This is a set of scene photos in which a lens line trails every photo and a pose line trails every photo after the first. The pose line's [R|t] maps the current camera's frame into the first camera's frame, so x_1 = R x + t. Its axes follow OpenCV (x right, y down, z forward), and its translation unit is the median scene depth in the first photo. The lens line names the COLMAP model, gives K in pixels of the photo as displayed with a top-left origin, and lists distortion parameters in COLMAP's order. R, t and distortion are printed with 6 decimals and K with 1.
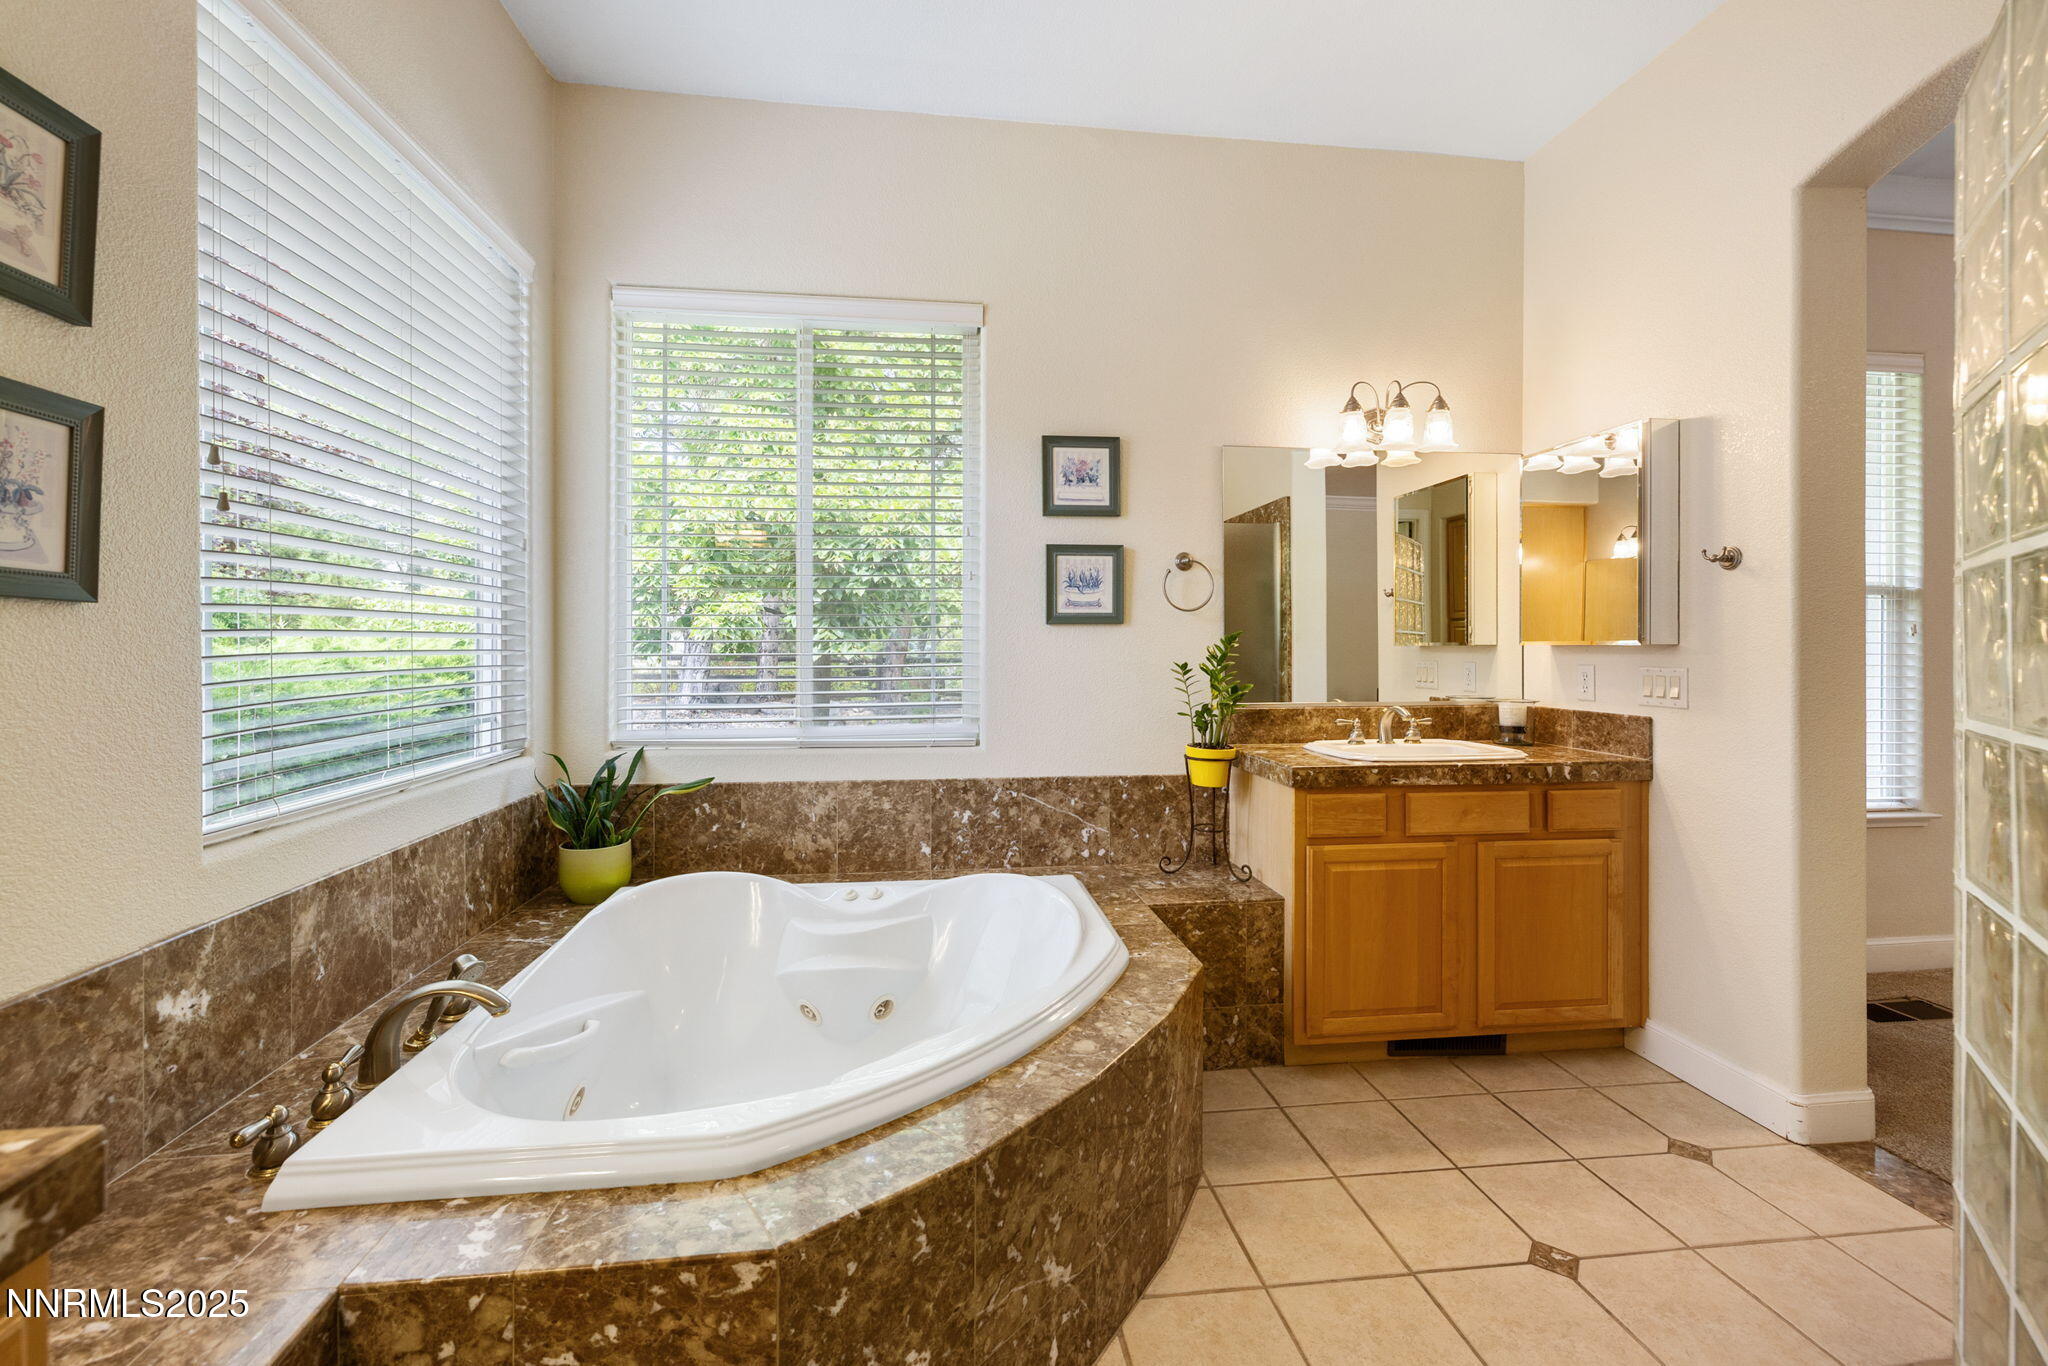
lens RADIAL K [[858.7, 0, 1013.7], [0, 858.7, 644.2], [0, 0, 1]] dist [0.001170, 0.000116]
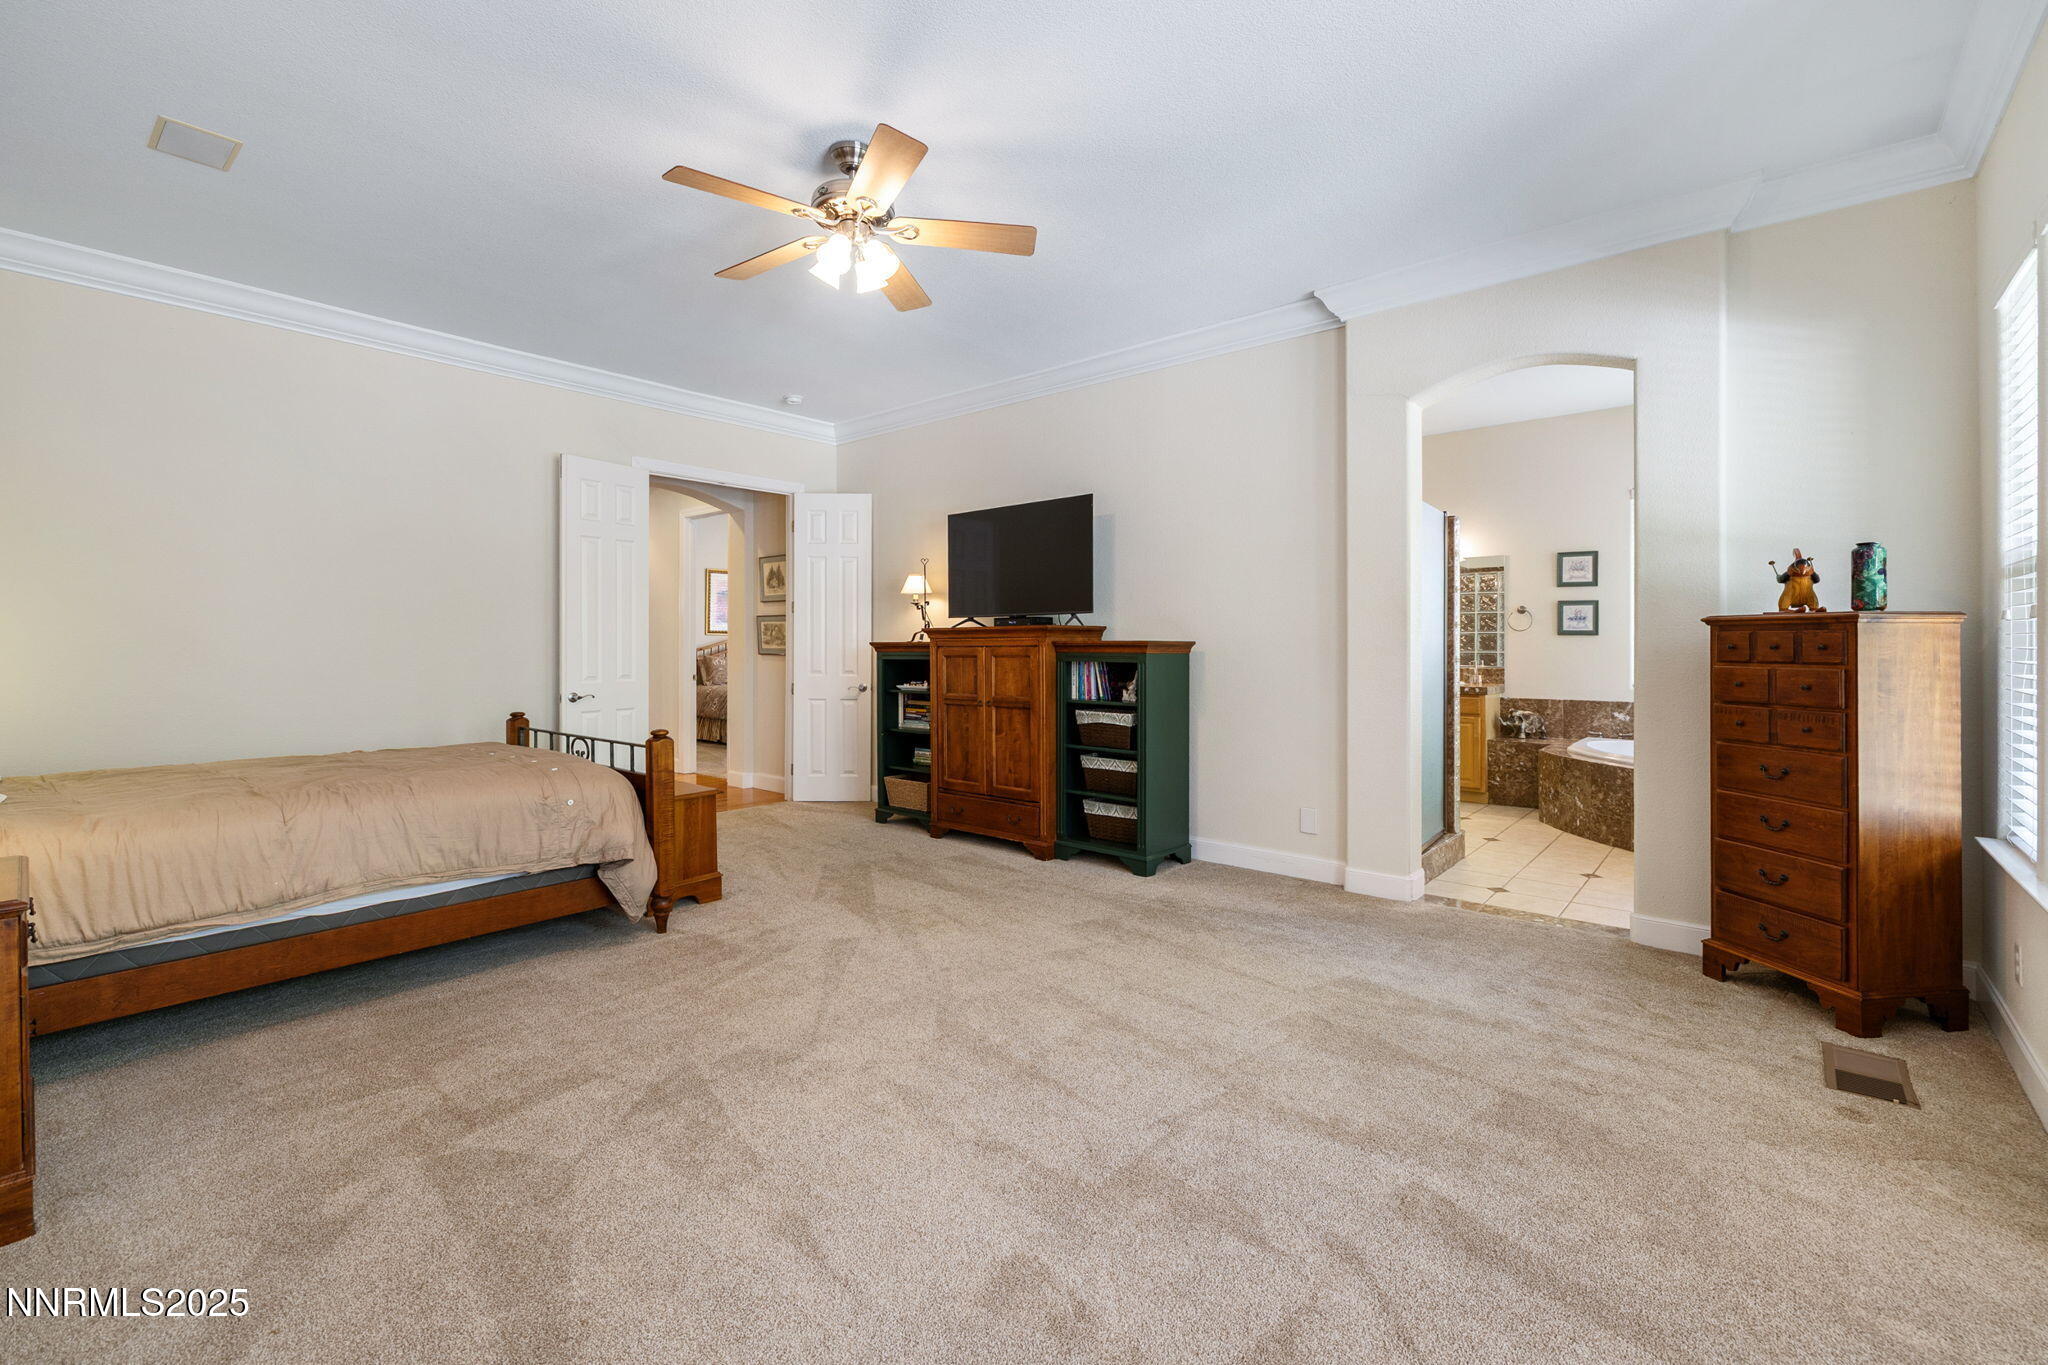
lens RADIAL K [[858.7, 0, 1023.3], [0, 858.7, 638.6], [0, 0, 1]] dist [0.001170, 0.000116]
pose [[-0.742133, -0.002925, -0.670247, 3.375127], [0.000765, 0.999986, -0.005211, -0.000683], [0.670253, -0.004380, -0.742120, 1.635180]]
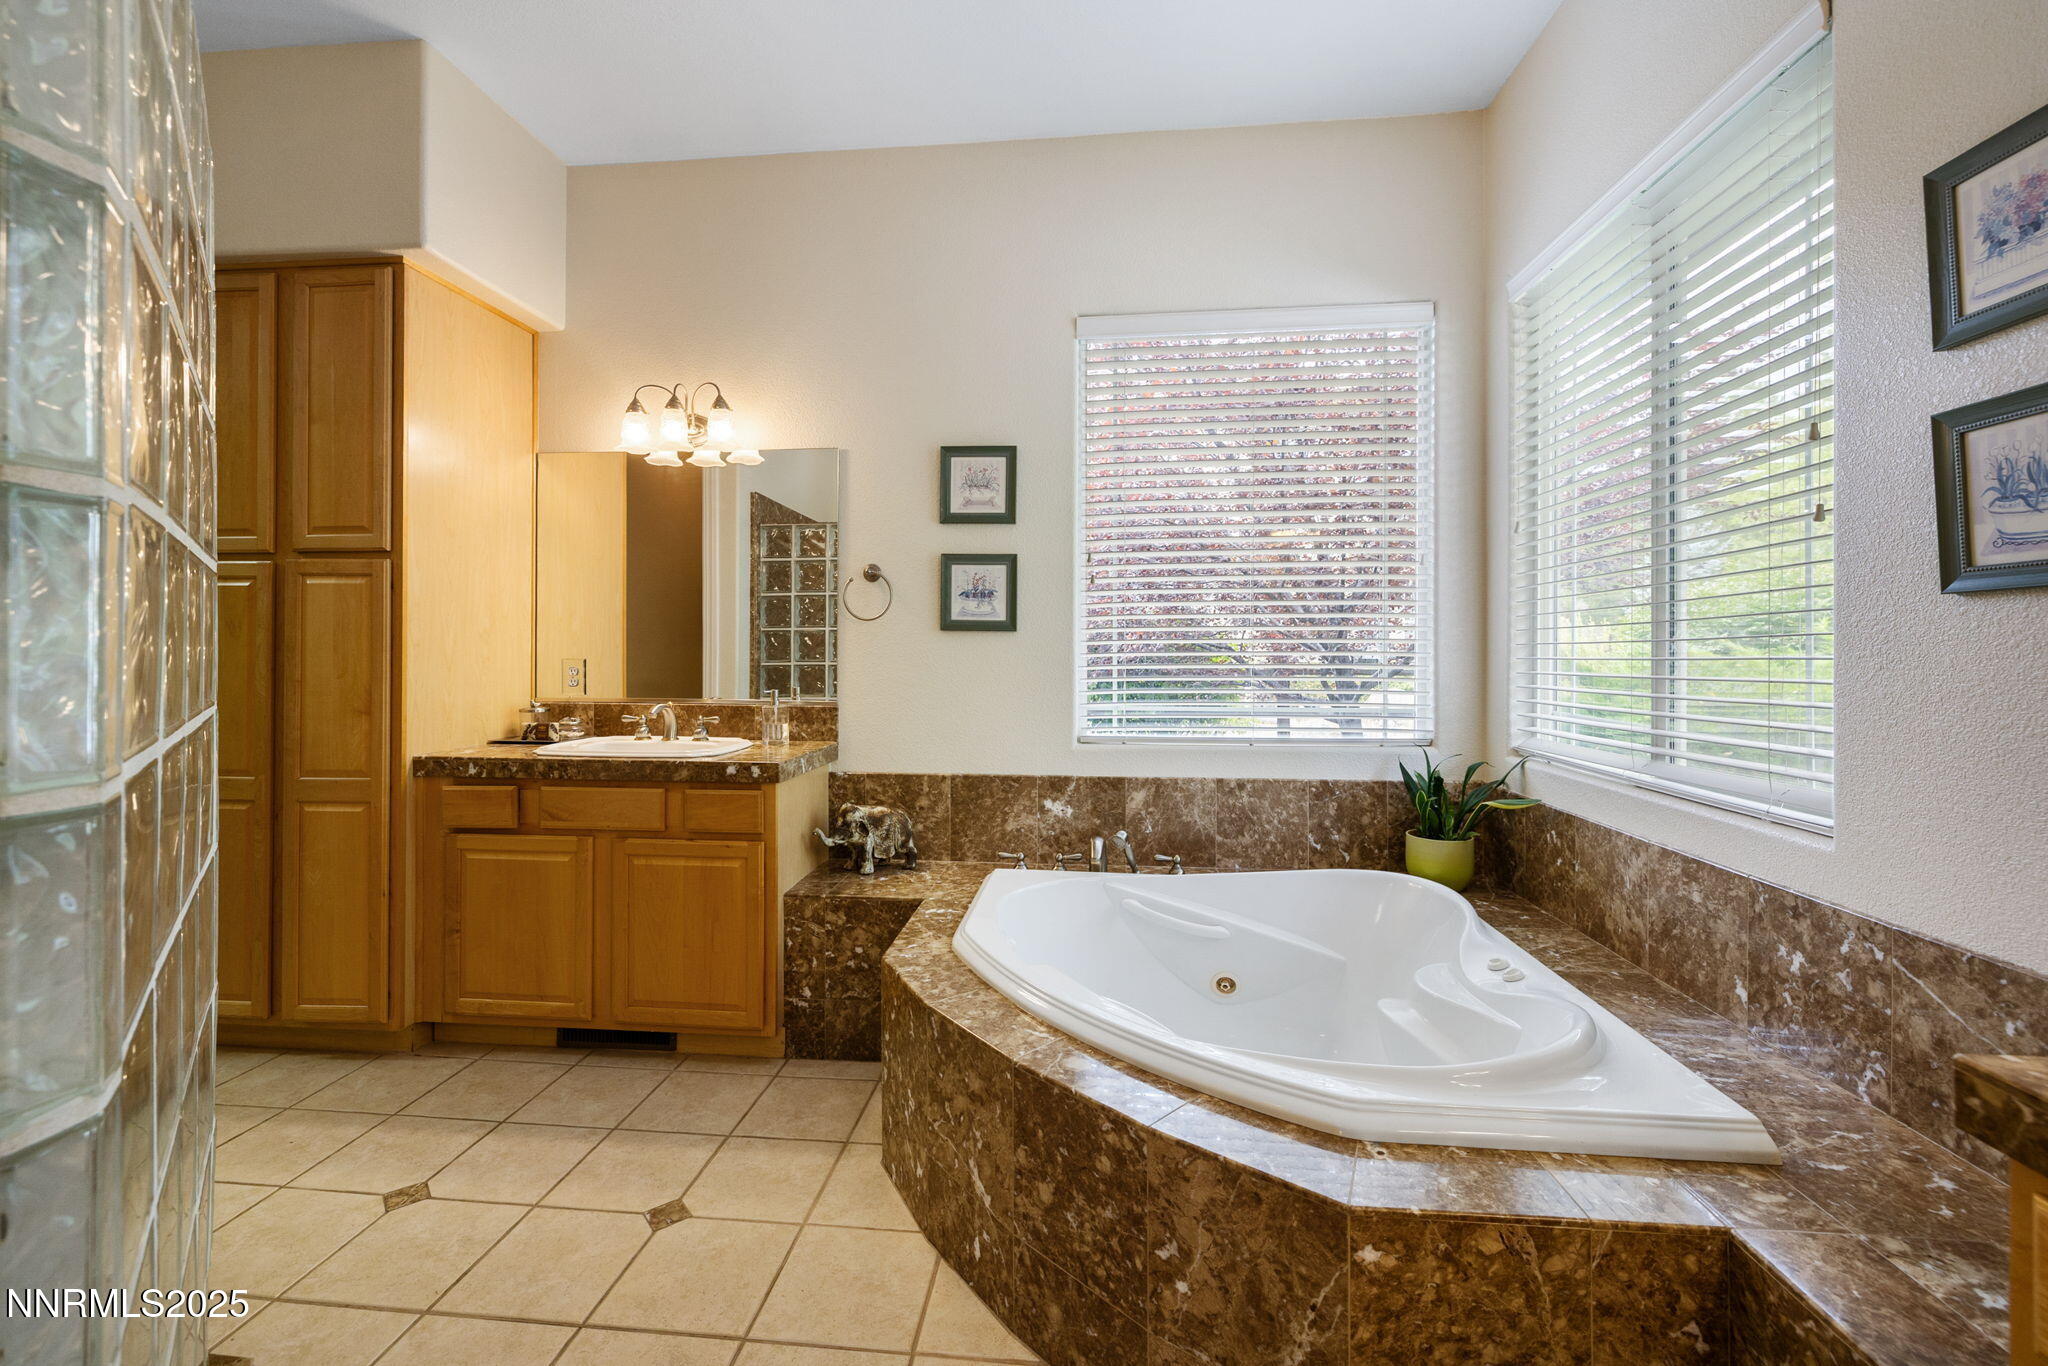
lens RADIAL K [[858.7, 0, 1012.2], [0, 858.7, 639.2], [0, 0, 1]] dist [0.001170, 0.000116]
pose [[-0.223858, -0.012569, -0.974541, 0.874686], [0.002598, 0.999906, -0.013493, 0.005810], [0.974618, -0.005552, -0.223804, 0.964979]]
